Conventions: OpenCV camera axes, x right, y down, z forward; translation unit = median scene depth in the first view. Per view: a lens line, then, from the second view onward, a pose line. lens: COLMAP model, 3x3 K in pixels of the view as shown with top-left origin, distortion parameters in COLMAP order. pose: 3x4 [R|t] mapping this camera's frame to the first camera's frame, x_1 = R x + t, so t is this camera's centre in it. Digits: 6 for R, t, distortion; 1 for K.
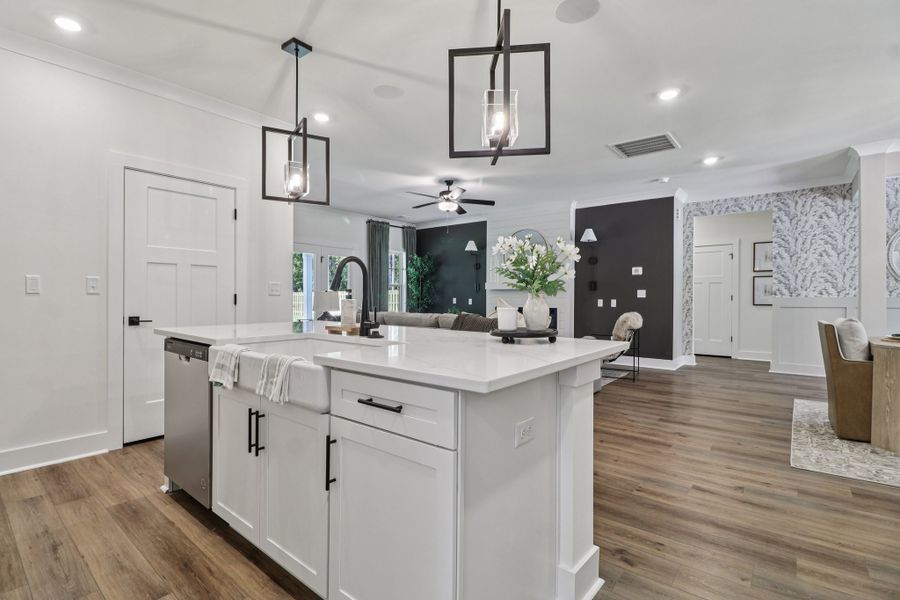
lens RADIAL K [[430.5, 0, 450.0], [0, 430.5, 300.0], [0, 0, 1]] dist [0.001915, -0.015340]
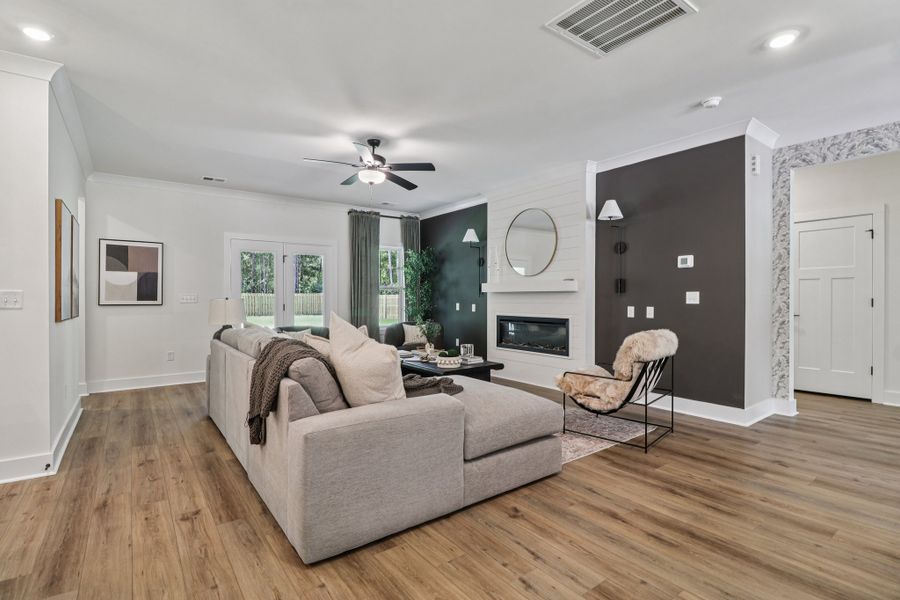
lens RADIAL K [[430.5, 0, 450.0], [0, 430.5, 300.0], [0, 0, 1]] dist [0.001915, -0.015340]
pose [[0.967787, -0.005339, -0.251715, 0.249985], [0.005024, 0.999986, -0.001895, -0.011283], [0.251722, 0.000570, 0.967799, 0.293979]]
